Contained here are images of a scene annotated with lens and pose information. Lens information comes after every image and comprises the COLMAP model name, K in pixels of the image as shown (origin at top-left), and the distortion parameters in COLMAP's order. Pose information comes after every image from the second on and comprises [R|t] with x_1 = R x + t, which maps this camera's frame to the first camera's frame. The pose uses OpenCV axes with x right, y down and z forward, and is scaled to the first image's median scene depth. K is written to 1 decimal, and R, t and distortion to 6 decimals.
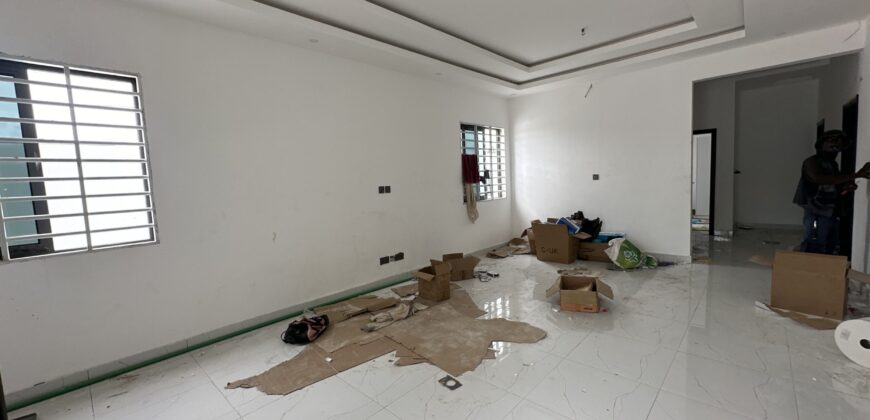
lens RADIAL K [[344.2, 0, 436.3], [0, 344.2, 208.0], [0, 0, 1]] dist [0.002616, 0.000033]
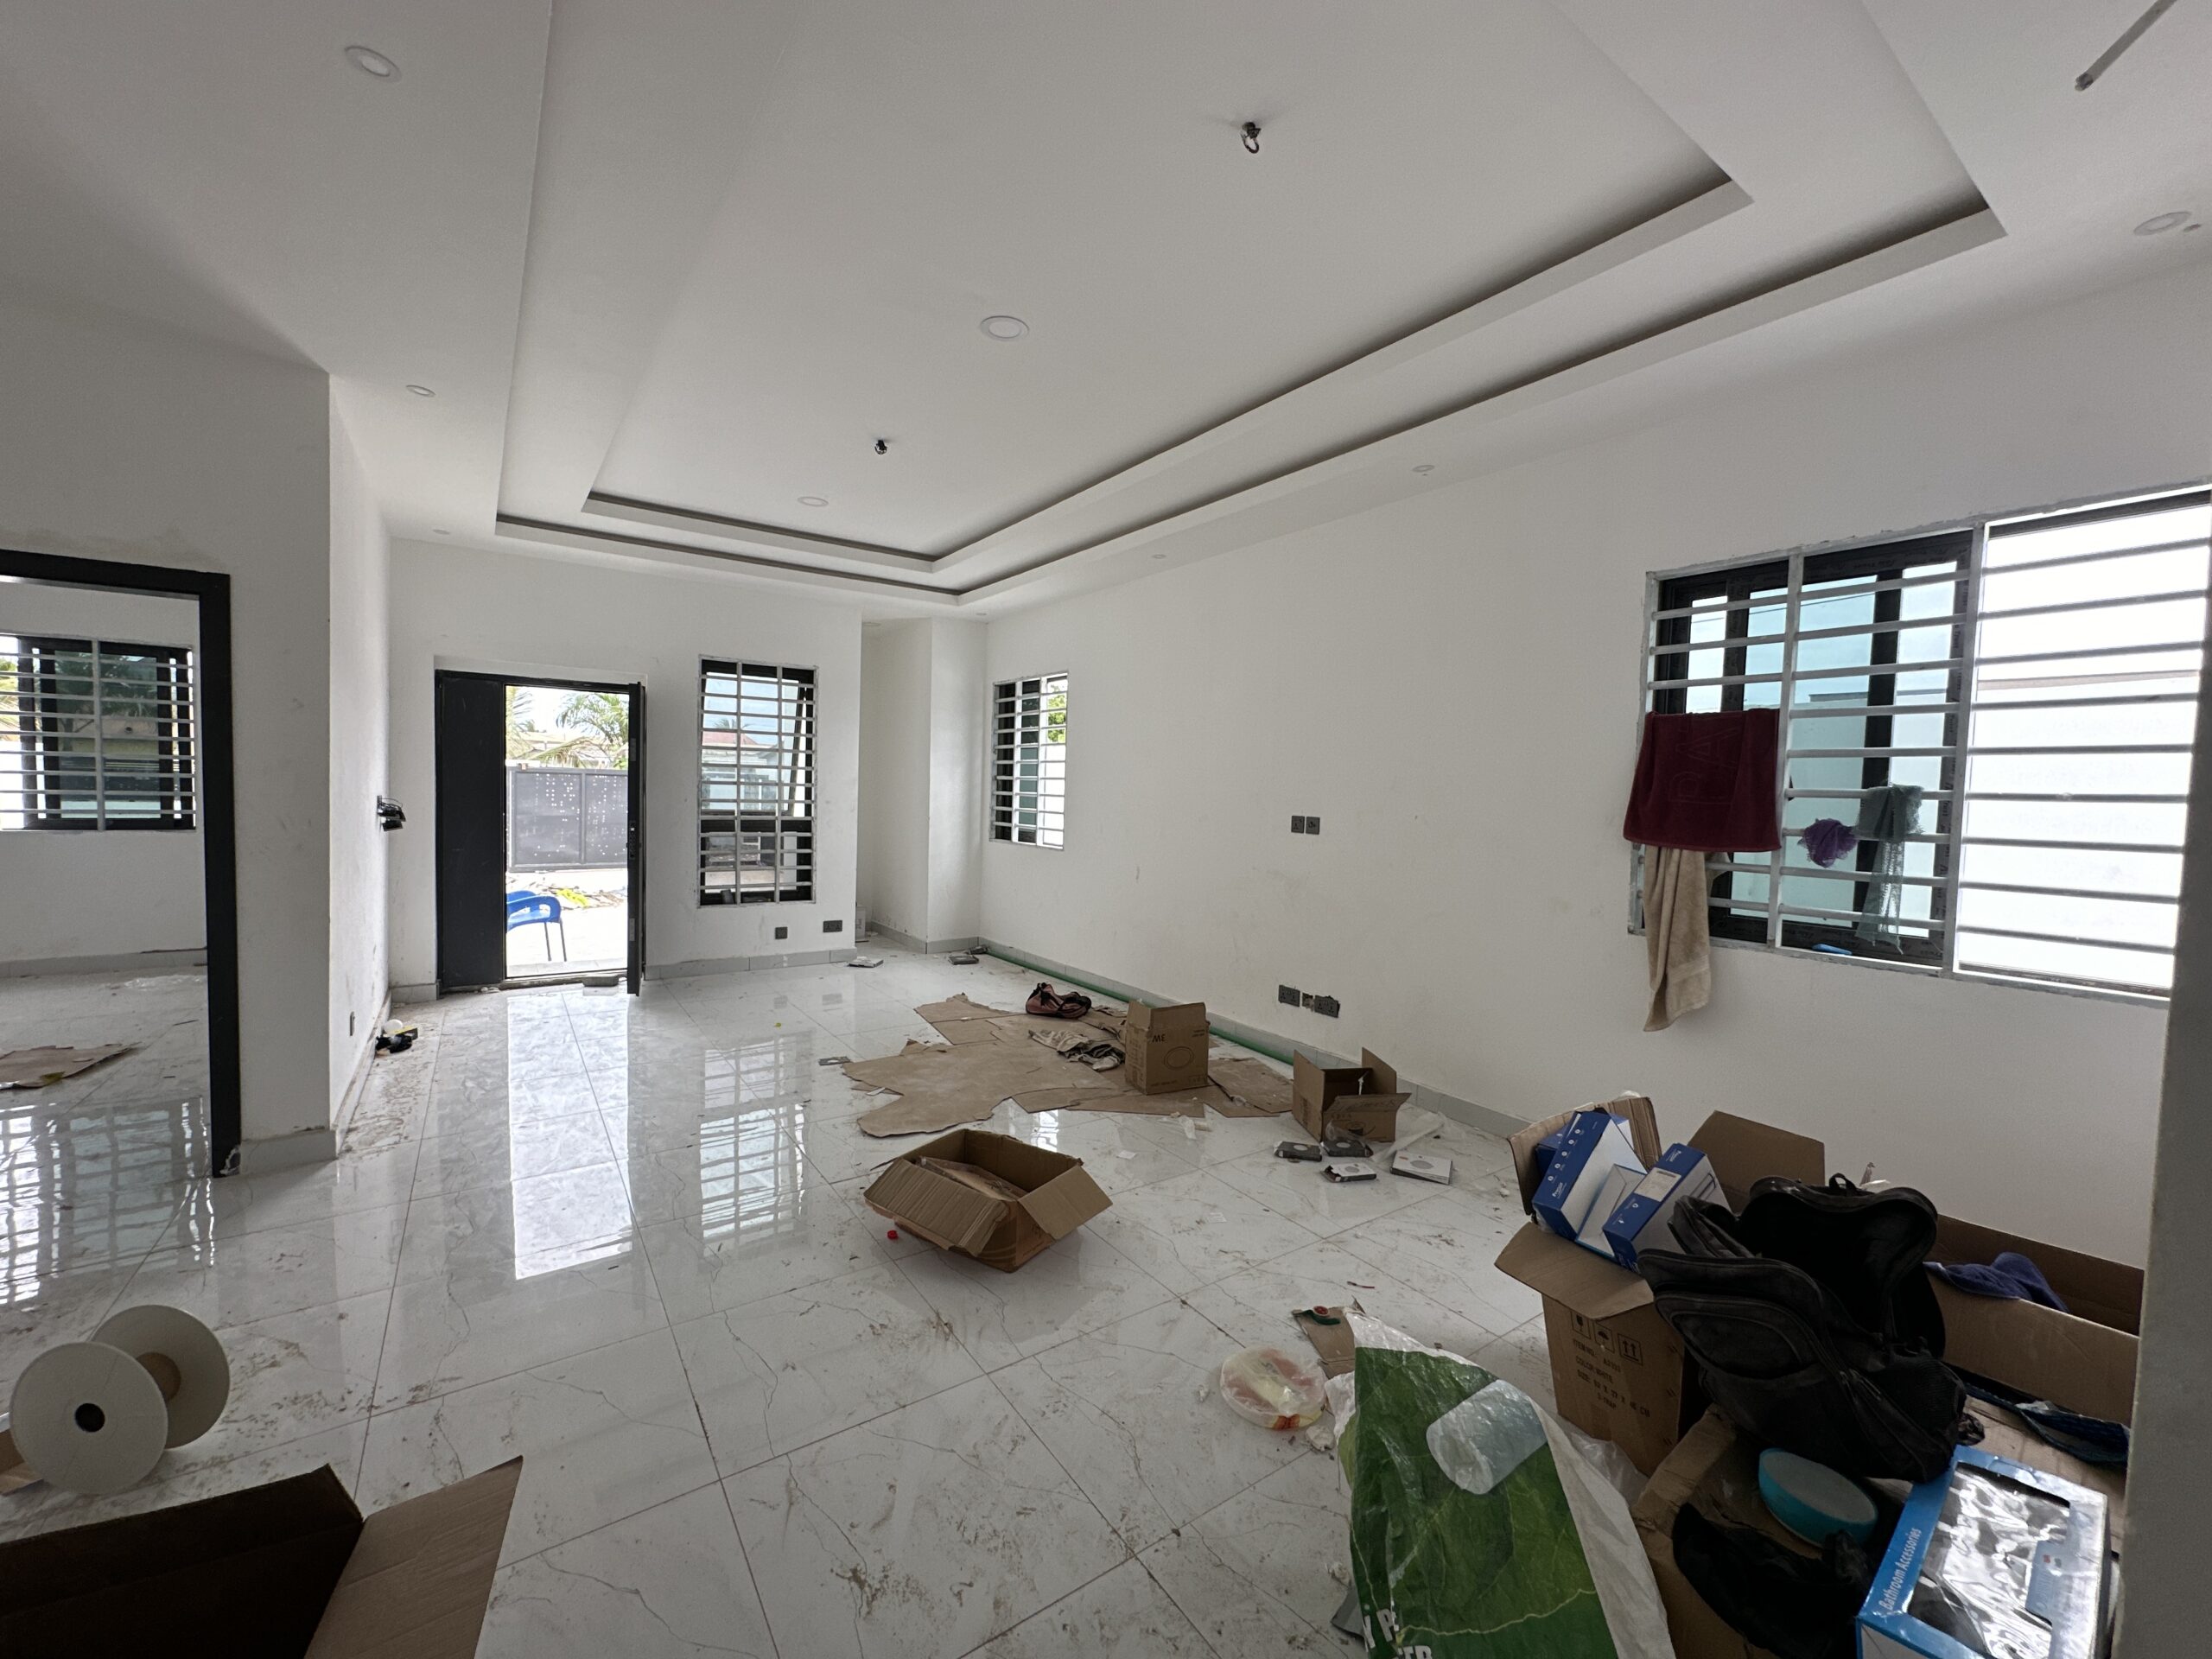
lens RADIAL K [[879.4, 0, 1128.3], [0, 879.4, 843.2], [0, 0, 1]] dist [0.001661, -0.000395]
pose [[-0.177371, 0.087646, -0.980234, 1.227160], [-0.115396, 0.987303, 0.109158, -0.164066], [0.977355, 0.132477, -0.165005, 1.323615]]
